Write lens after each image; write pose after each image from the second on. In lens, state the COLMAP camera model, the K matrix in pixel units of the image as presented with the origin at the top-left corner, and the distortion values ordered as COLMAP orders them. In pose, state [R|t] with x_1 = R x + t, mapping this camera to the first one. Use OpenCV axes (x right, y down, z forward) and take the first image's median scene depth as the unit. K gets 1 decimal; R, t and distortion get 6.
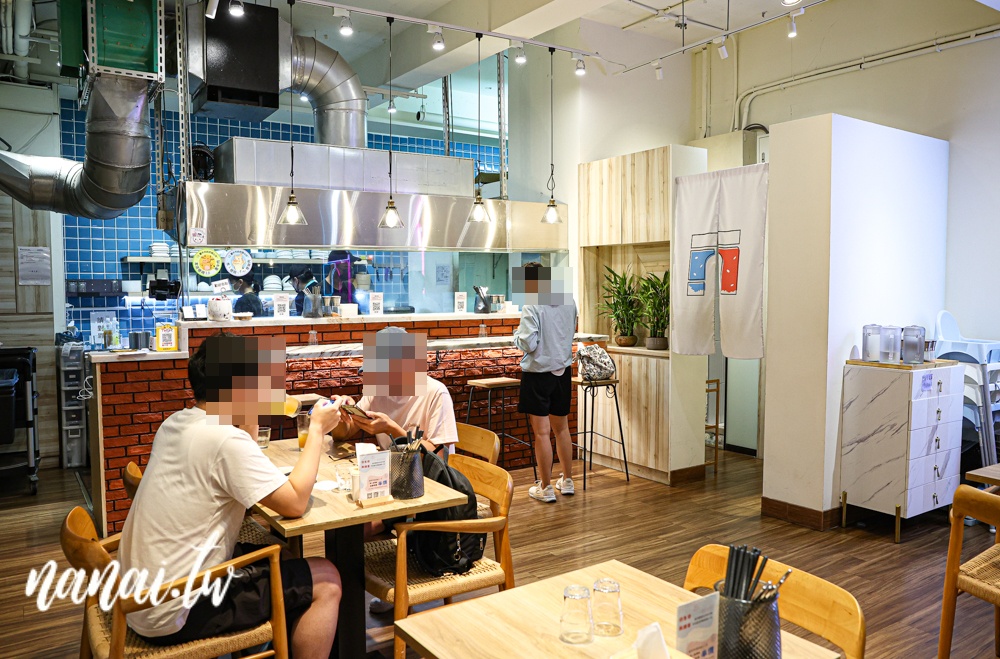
lens RADIAL K [[800.1, 0, 500.0], [0, 800.1, 329.5], [0, 0, 1]] dist [0.001912, -0.000265]
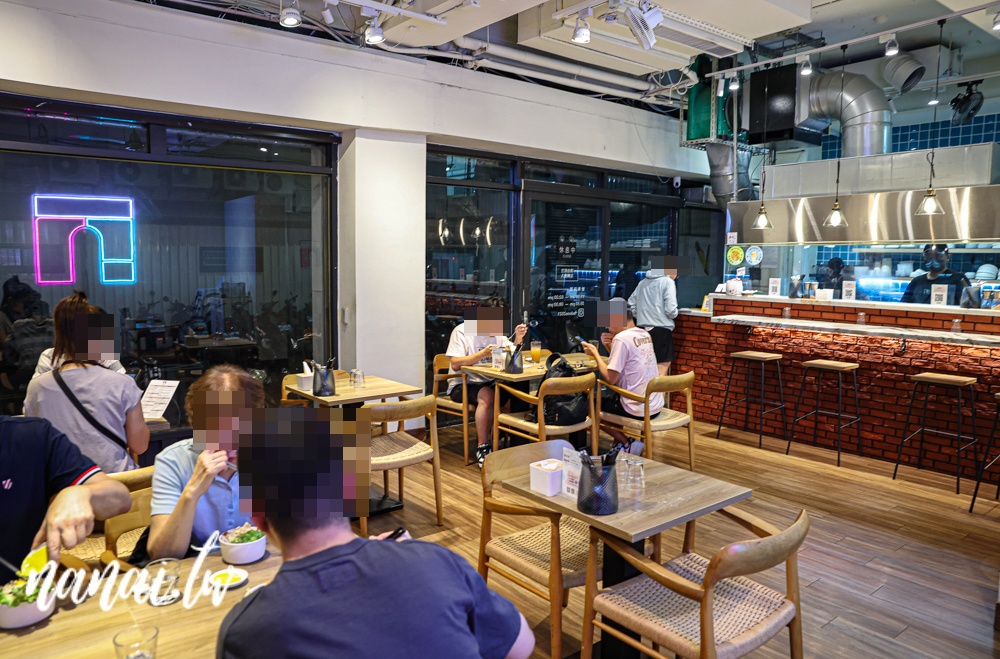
lens RADIAL K [[687.7, 0, 500.0], [0, 687.7, 329.5], [0, 0, 1]] dist [-0.003063, -0.000569]
pose [[0.079438, 0.098359, -0.991975, 0.816813], [-0.080848, 0.992478, 0.091934, -0.027132], [0.993556, 0.072896, 0.086793, 0.422213]]
